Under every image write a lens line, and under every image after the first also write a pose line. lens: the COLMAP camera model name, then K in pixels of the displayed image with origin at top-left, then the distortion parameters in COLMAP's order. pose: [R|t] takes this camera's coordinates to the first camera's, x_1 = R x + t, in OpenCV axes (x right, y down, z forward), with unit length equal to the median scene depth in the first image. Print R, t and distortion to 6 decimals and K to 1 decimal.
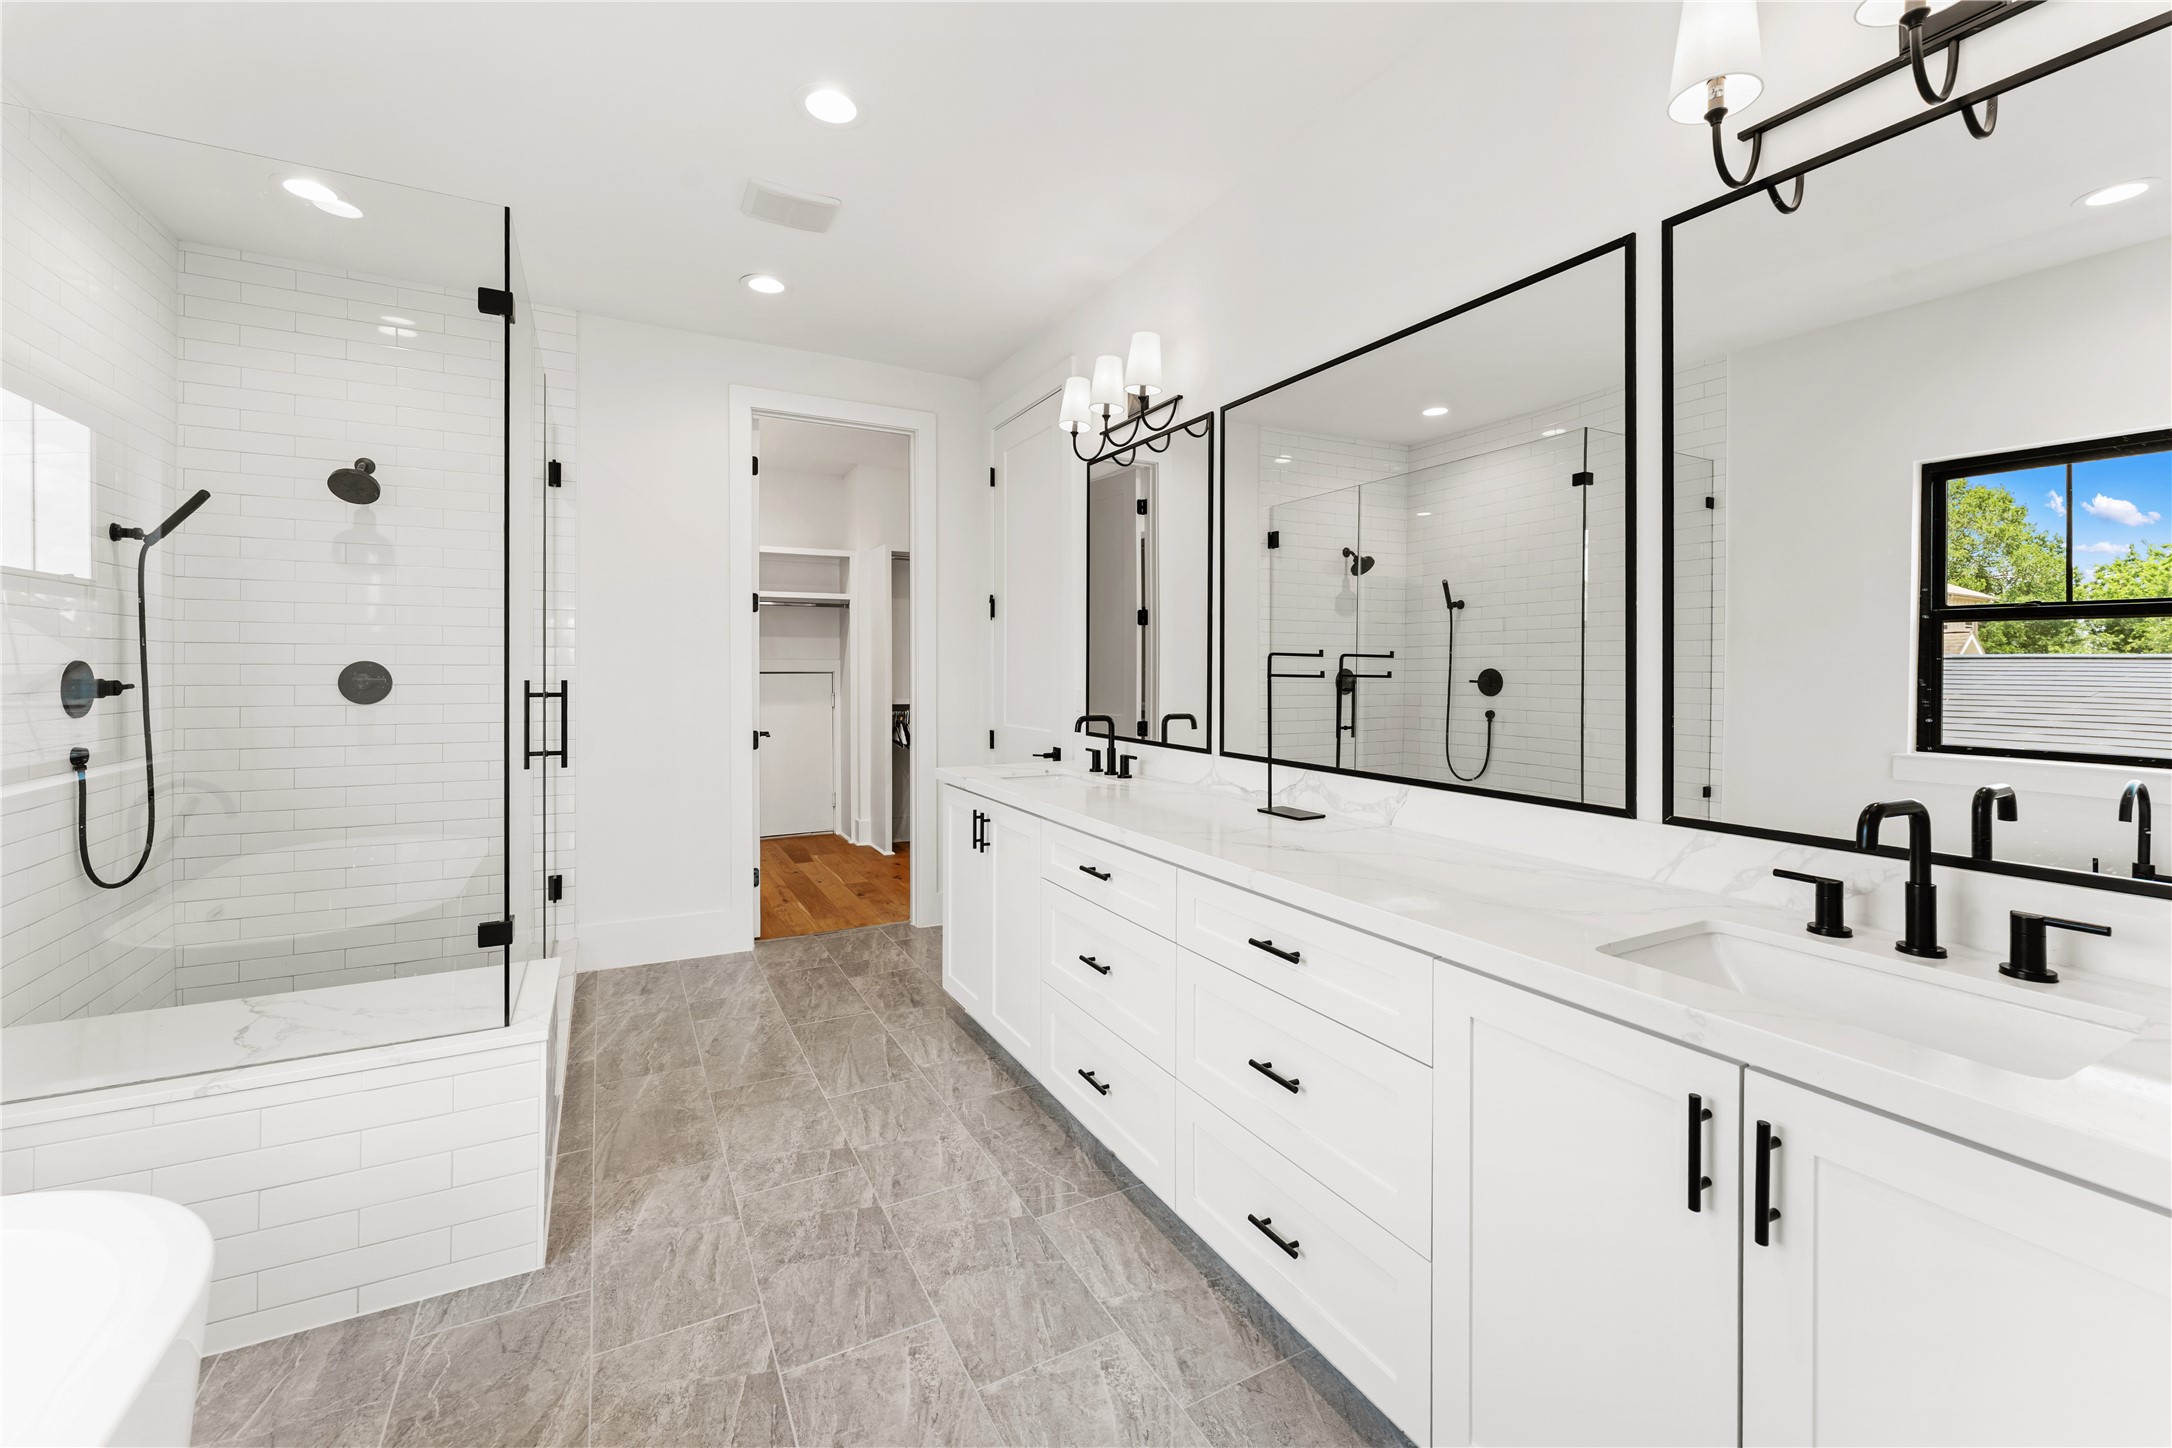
lens RADIAL K [[882.6, 0, 1084.2], [0, 882.6, 673.2], [0, 0, 1]] dist [-0.000842, -0.000189]
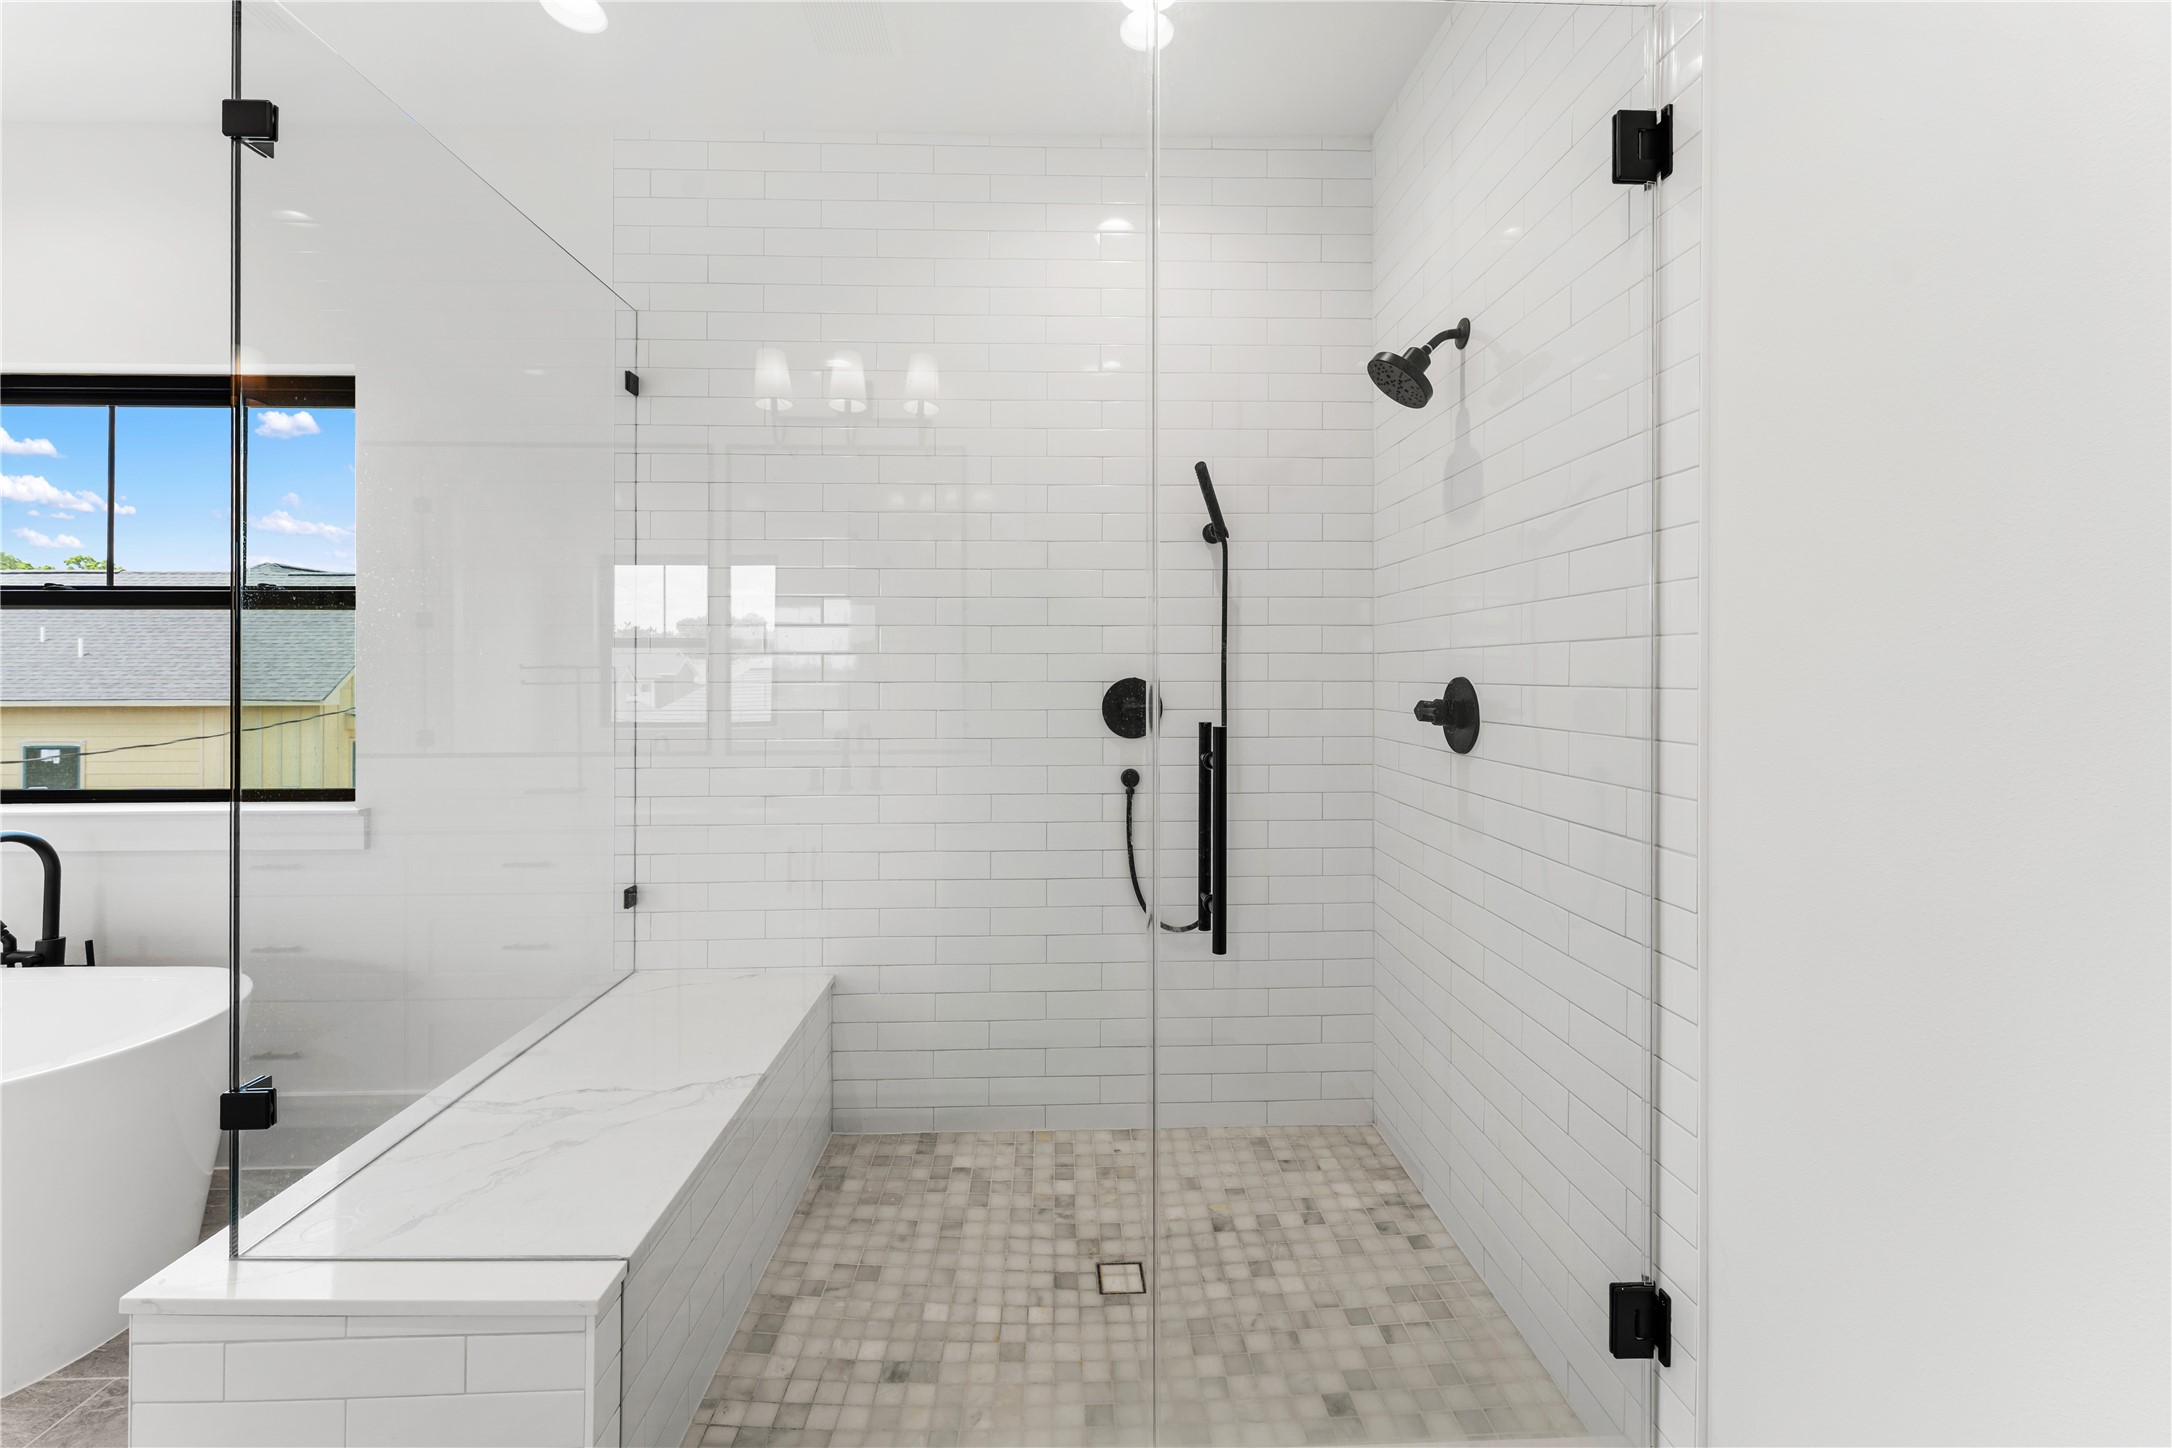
lens RADIAL K [[882.6, 0, 1084.2], [0, 882.6, 673.2], [0, 0, 1]] dist [-0.000842, -0.000189]
pose [[-0.444607, -0.007573, -0.895694, -0.281039], [-0.006502, 0.999965, -0.005227, -0.013235], [0.895702, 0.003500, -0.444641, 1.428323]]
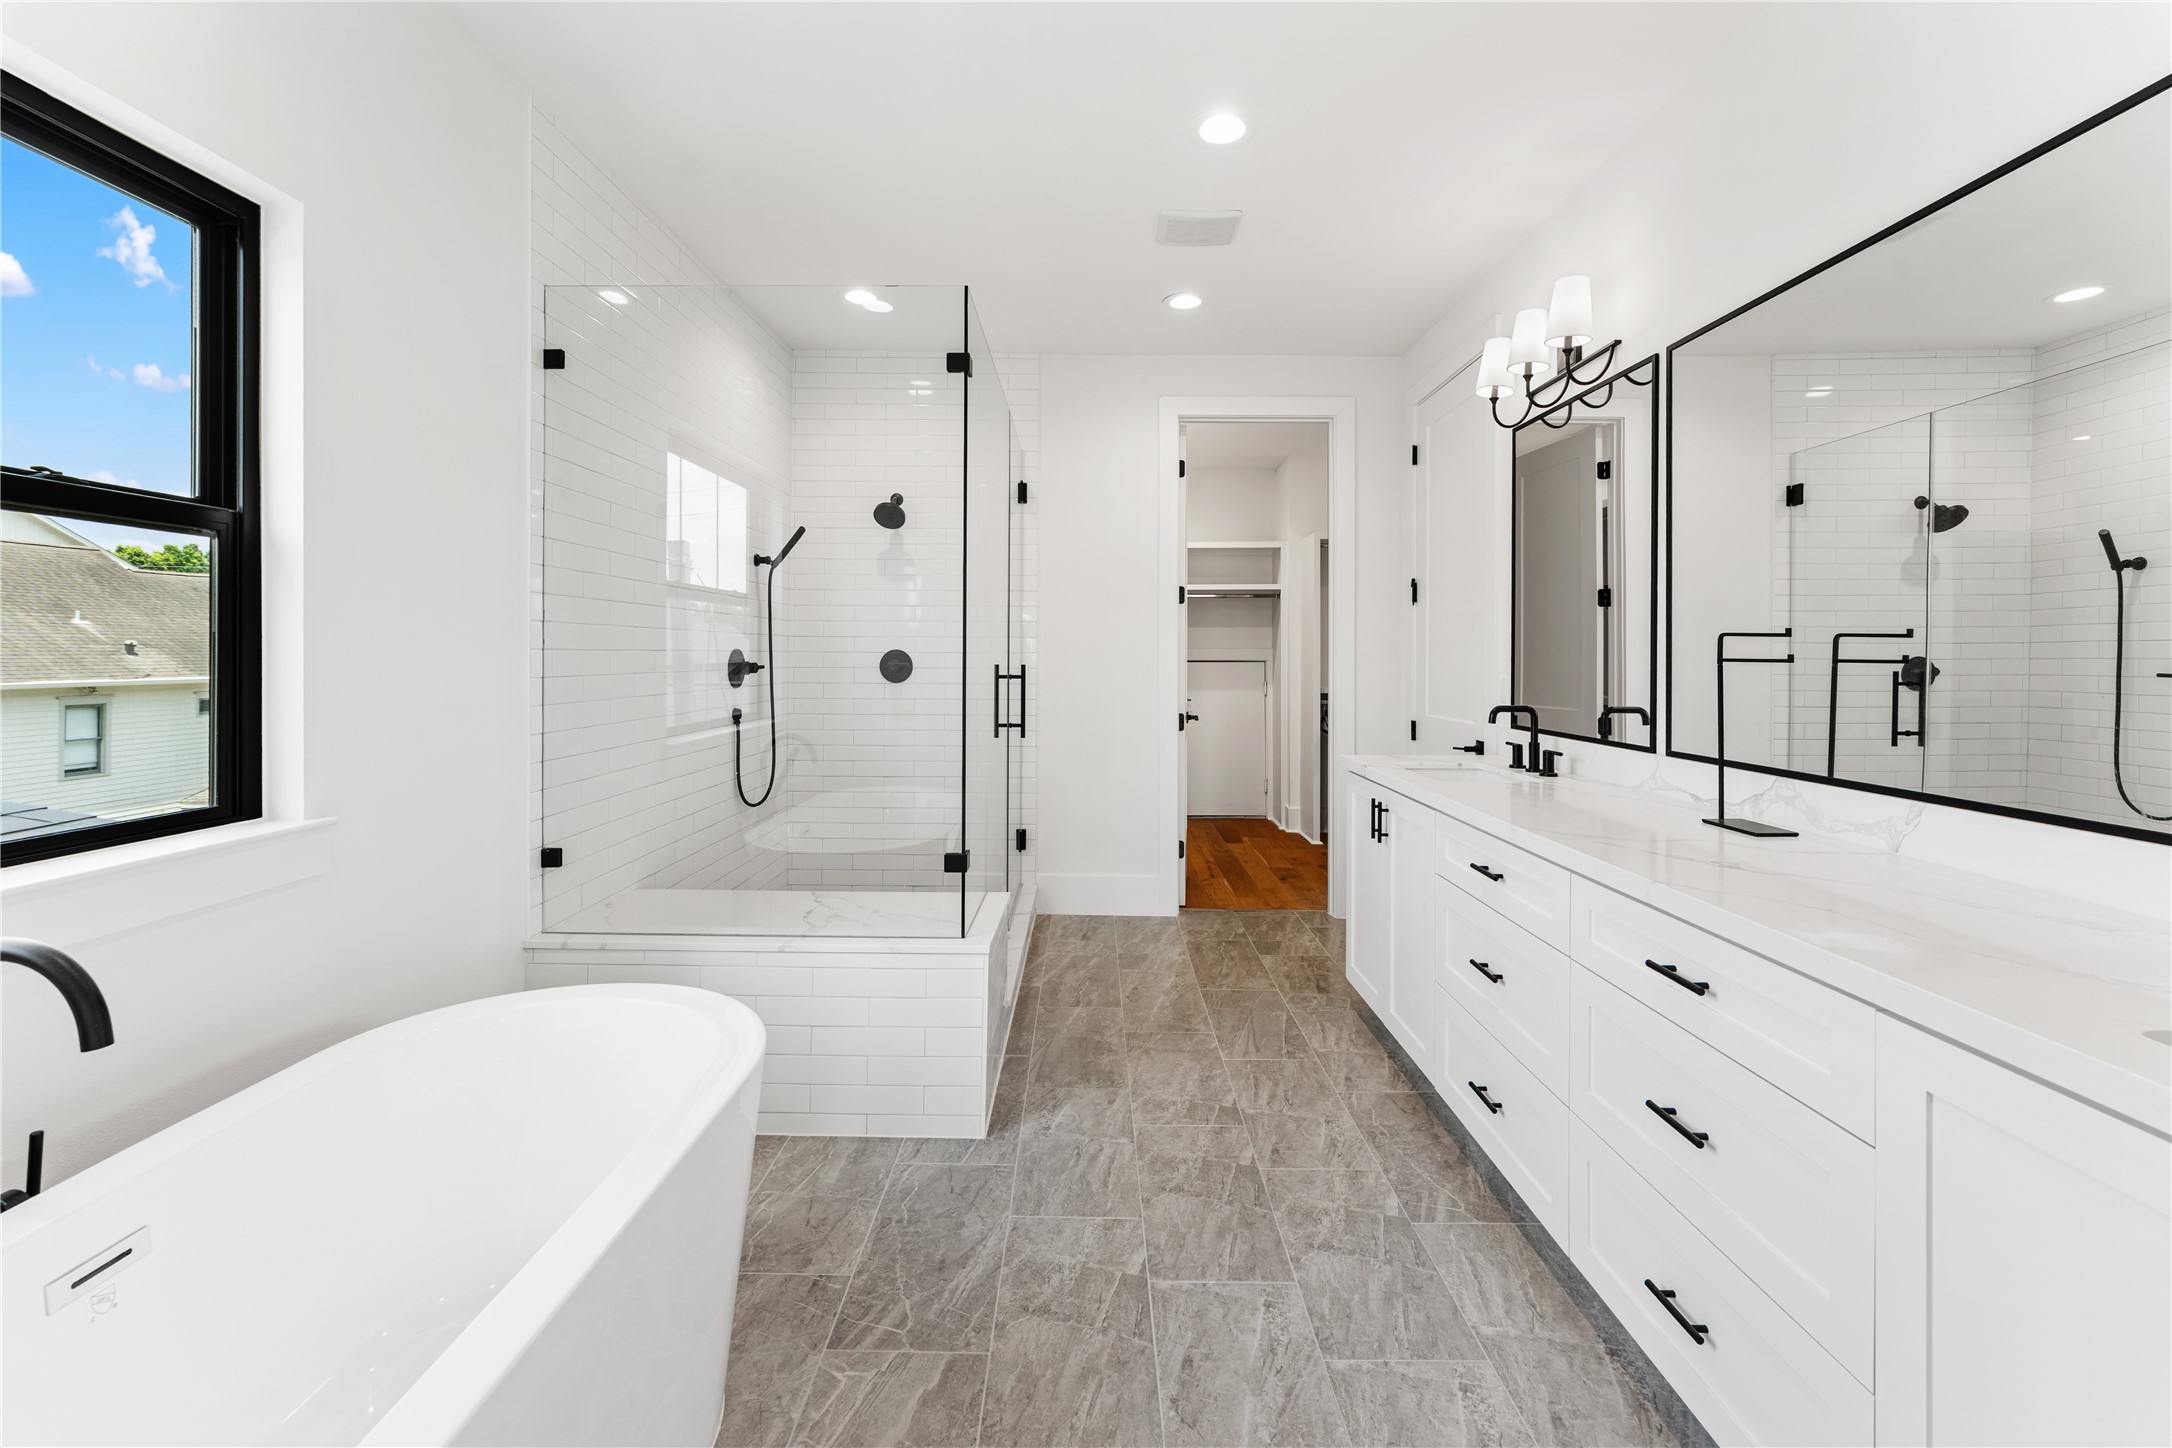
lens RADIAL K [[893.3, 0, 1089.2], [0, 893.3, 657.3], [0, 0, 1]] dist [-0.000355, -0.000291]
pose [[0.878375, 0.000103, -0.477971, 0.085508], [-0.003898, 0.999968, -0.006948, 0.007600], [0.477956, 0.007967, 0.878348, -0.024710]]
